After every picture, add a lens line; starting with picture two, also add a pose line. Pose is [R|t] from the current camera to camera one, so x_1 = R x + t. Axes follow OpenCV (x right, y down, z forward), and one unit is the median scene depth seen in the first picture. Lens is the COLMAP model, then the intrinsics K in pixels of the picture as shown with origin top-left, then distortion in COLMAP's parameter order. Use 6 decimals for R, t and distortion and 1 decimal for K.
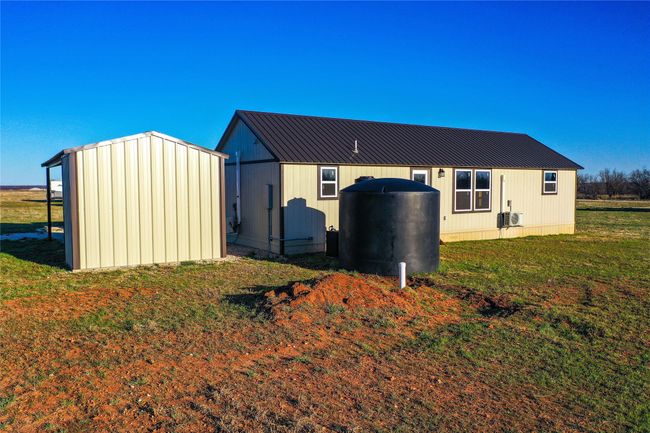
lens RADIAL K [[518.7, 0, 324.7], [0, 518.7, 217.5], [0, 0, 1]] dist [-0.034265, -0.002031]
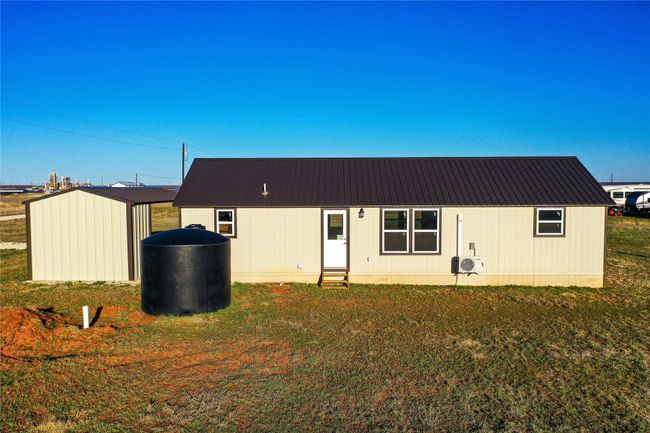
lens RADIAL K [[518.7, 0, 324.2], [0, 518.7, 215.4], [0, 0, 1]] dist [-0.034265, -0.002031]
pose [[0.822633, 0.037529, -0.567333, 0.684396], [-0.032328, 0.999292, 0.019228, -0.093014], [0.567653, 0.002523, 0.823264, 0.151315]]
